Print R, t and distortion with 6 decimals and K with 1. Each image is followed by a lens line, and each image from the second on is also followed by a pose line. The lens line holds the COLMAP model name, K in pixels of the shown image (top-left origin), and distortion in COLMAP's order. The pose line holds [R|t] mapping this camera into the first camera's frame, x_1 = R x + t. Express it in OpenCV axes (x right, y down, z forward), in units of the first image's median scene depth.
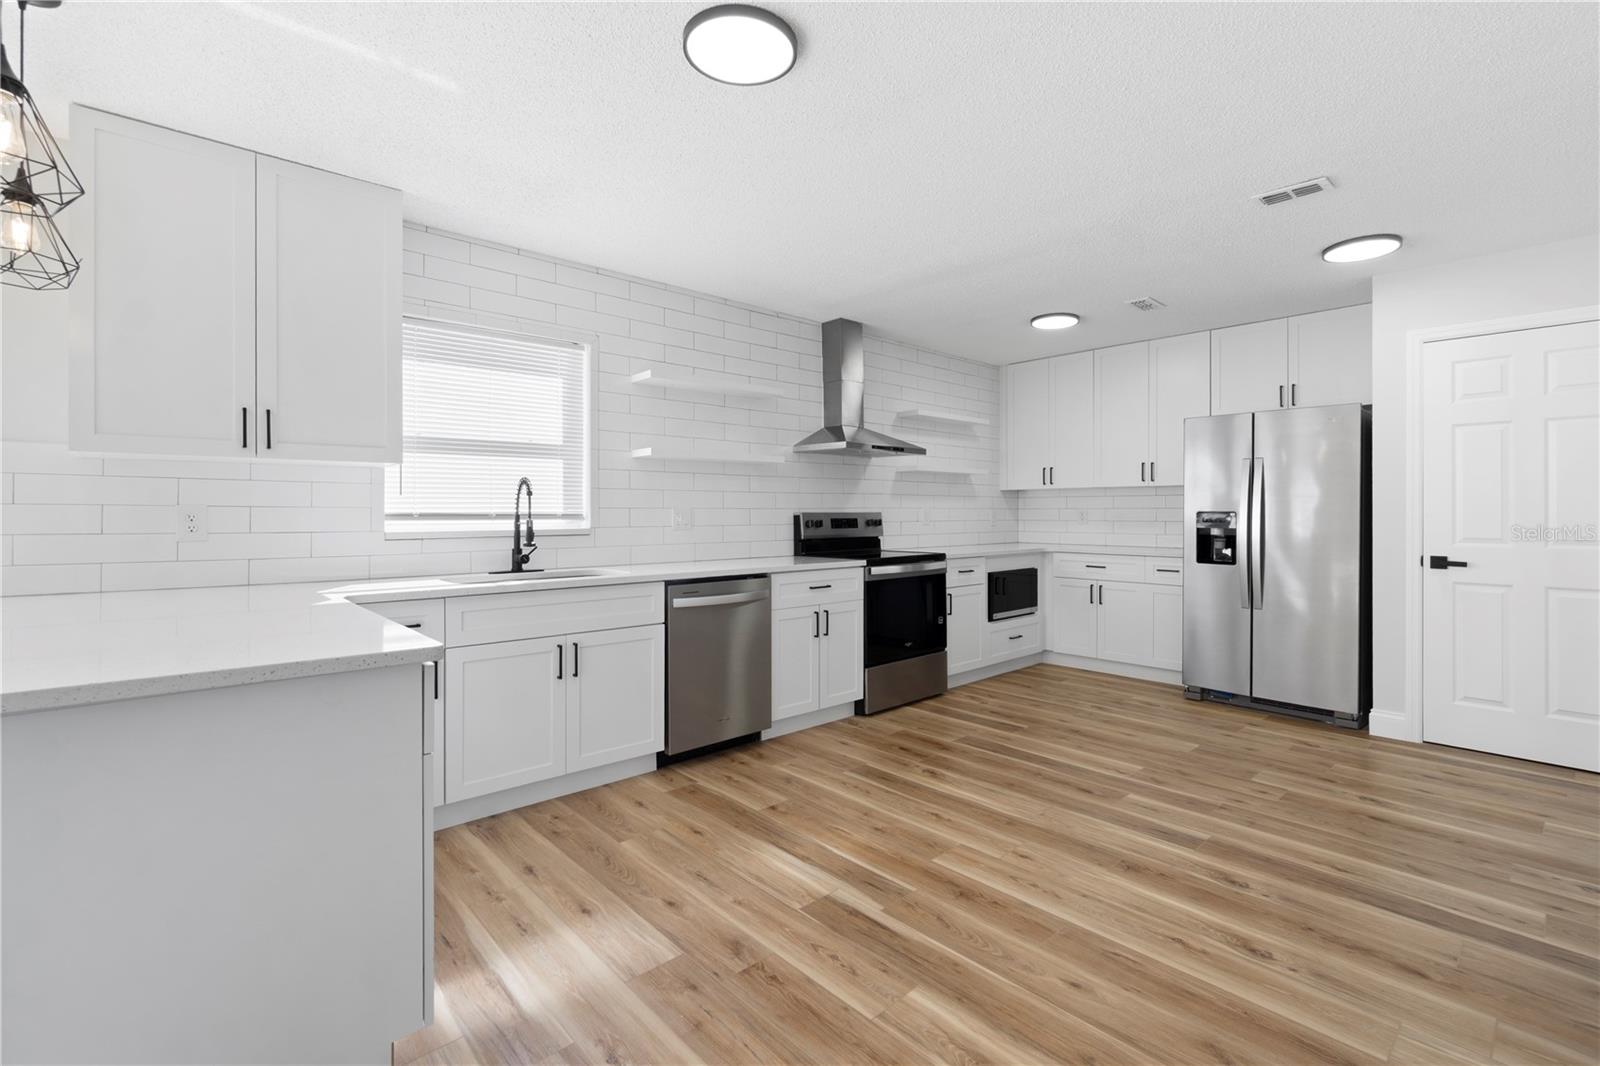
lens RADIAL K [[691.0, 0, 800.2], [0, 691.0, 508.3], [0, 0, 1]] dist [-0.004346, 0.000866]
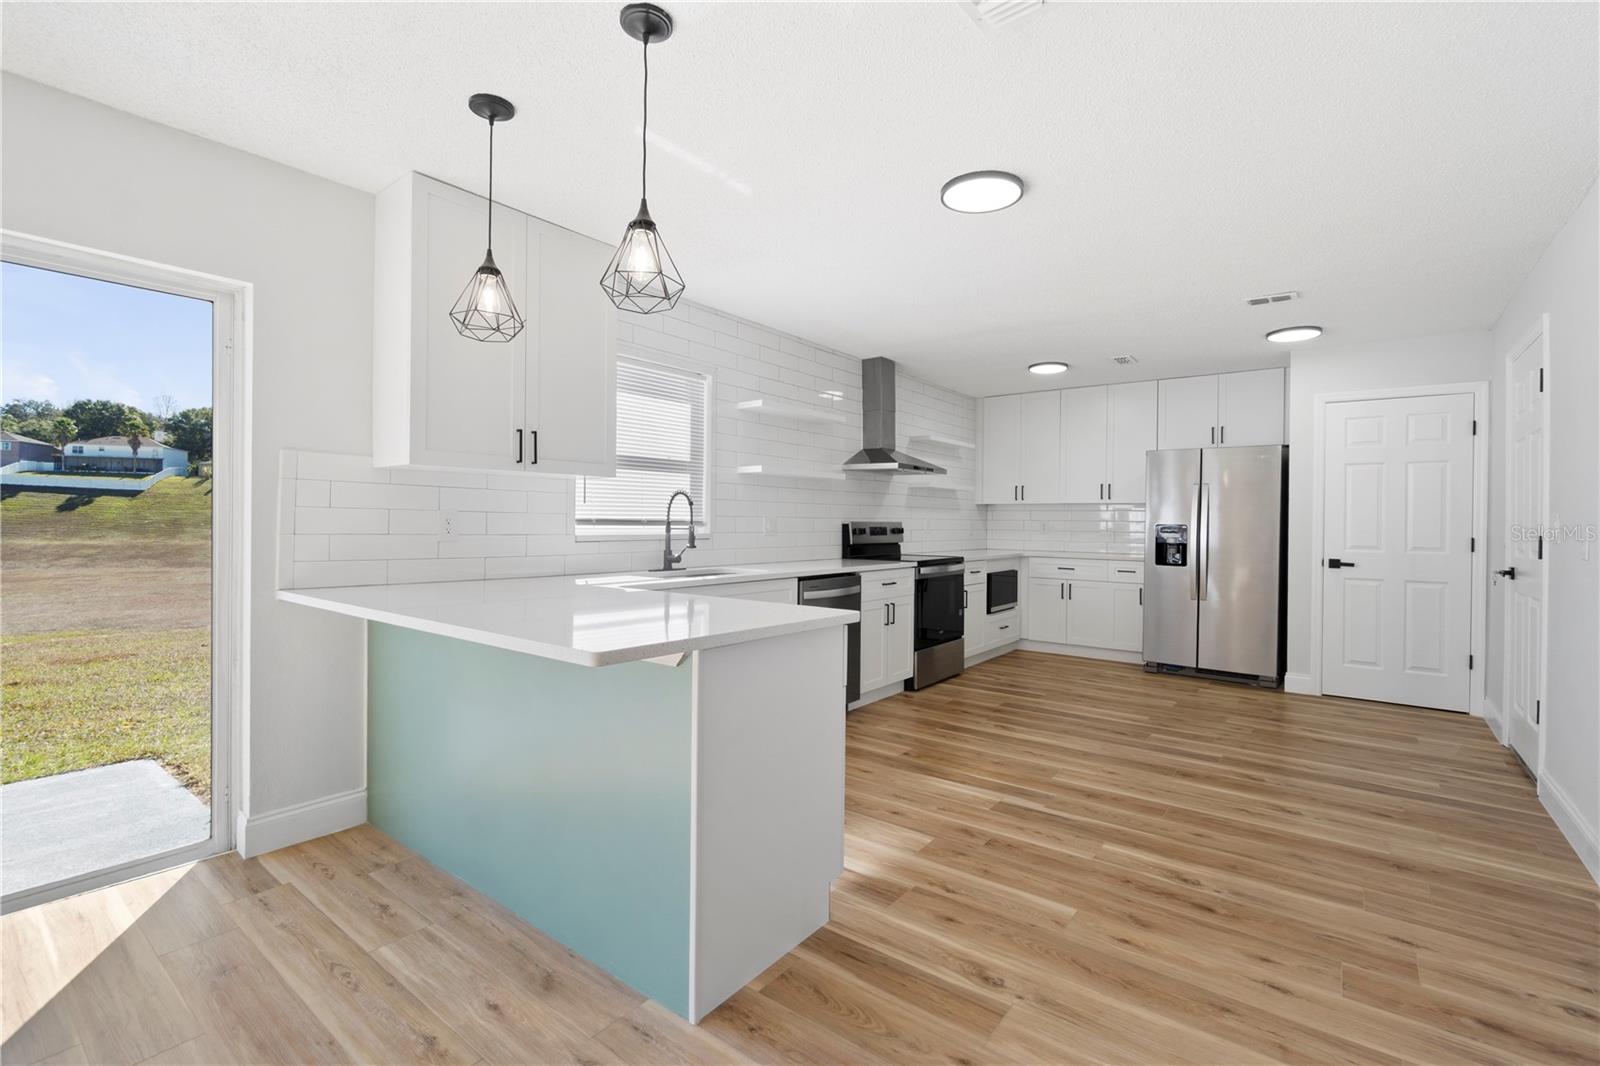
lens RADIAL K [[691.0, 0, 791.2], [0, 691.0, 516.6], [0, 0, 1]] dist [-0.004346, 0.000866]
pose [[0.985791, 0.012718, 0.167497, -0.362159], [-0.012752, 0.999918, -0.000877, -0.000043], [-0.167495, -0.001272, 0.985872, -0.169309]]
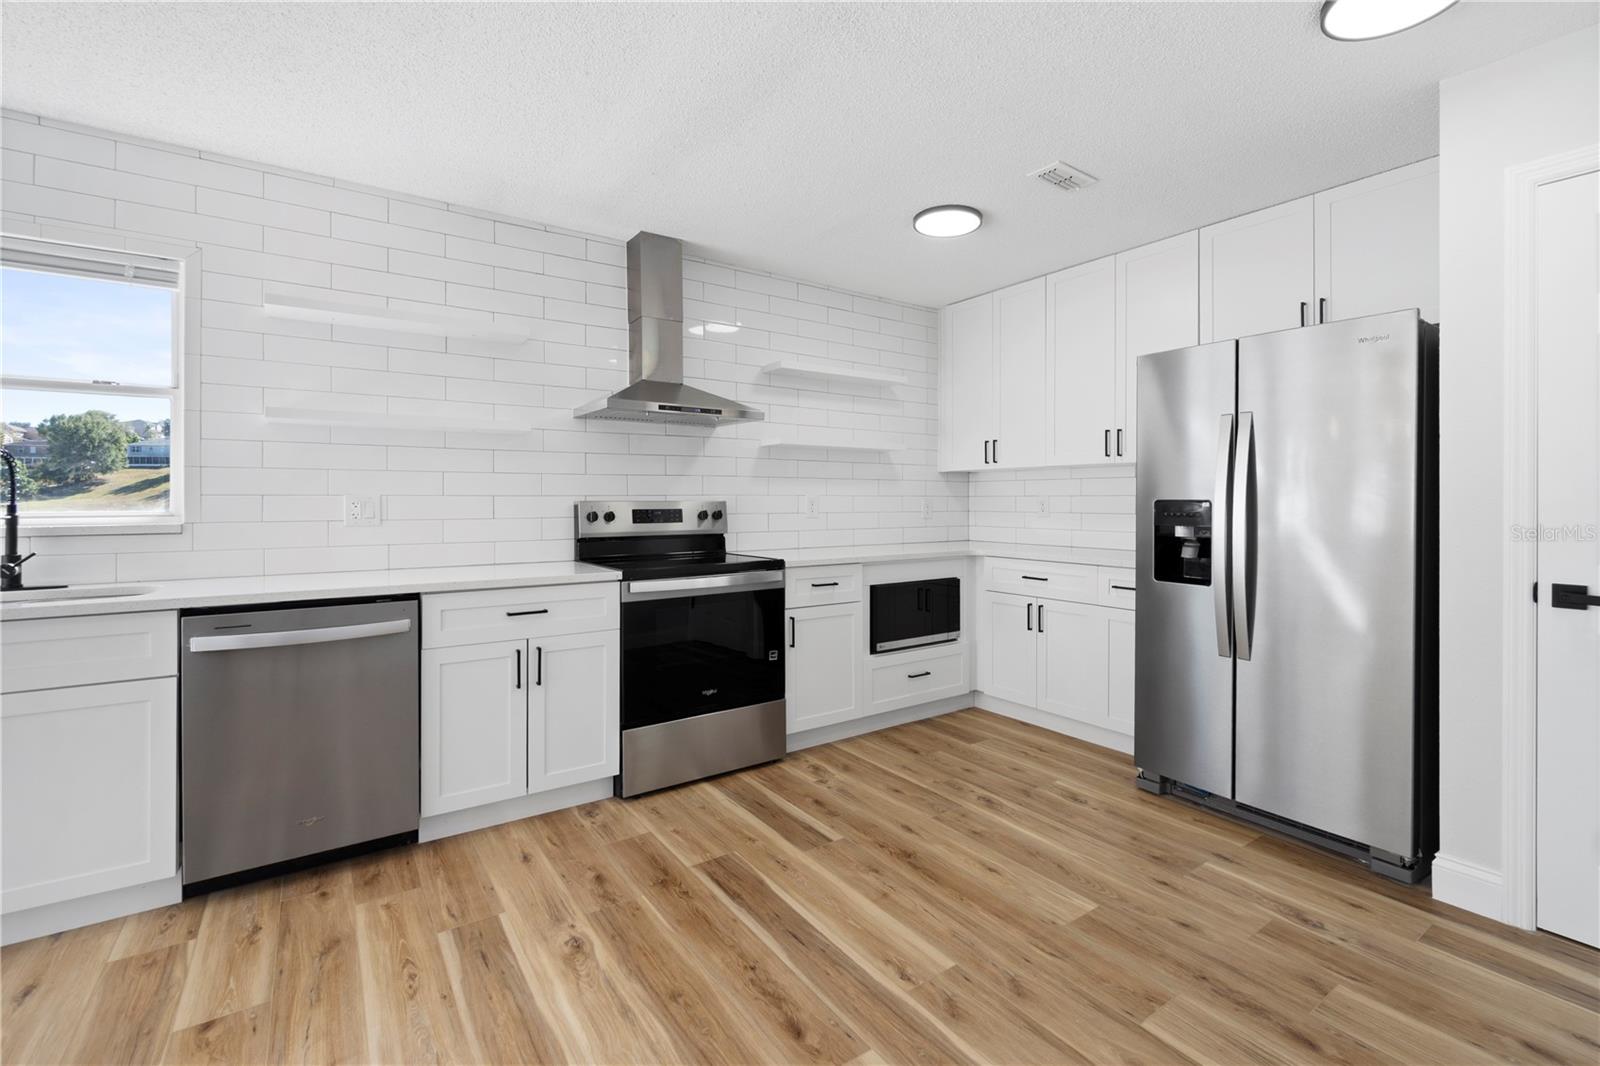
lens RADIAL K [[691.0, 0, 796.4], [0, 691.0, 495.6], [0, 0, 1]] dist [-0.004346, 0.000866]
pose [[0.992090, -0.000265, -0.125525, 0.391295], [0.000197, 1.000000, -0.000551, 0.001039], [0.125526, 0.000522, 0.992090, 0.387609]]
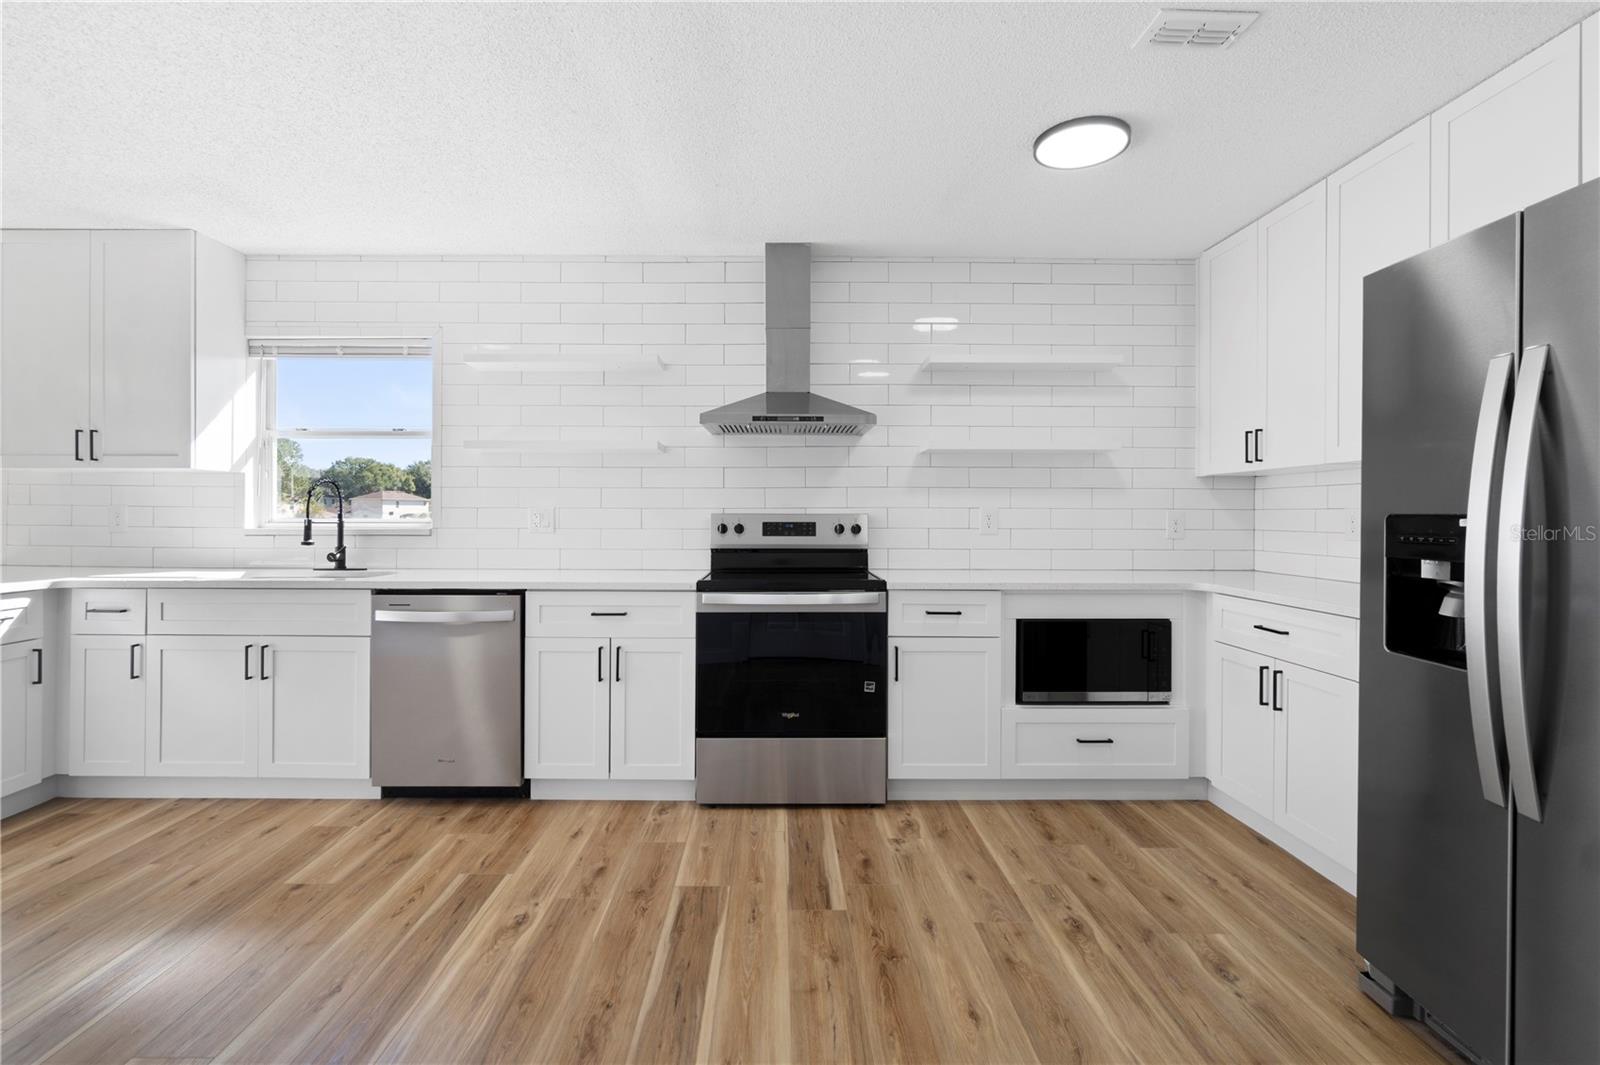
lens RADIAL K [[691.0, 0, 791.6], [0, 691.0, 510.5], [0, 0, 1]] dist [-0.004346, 0.000866]
pose [[0.753064, 0.001915, -0.657945, 0.697177], [-0.000843, 0.999998, 0.001947, 0.001716], [0.657947, -0.000911, 0.753064, 0.602459]]
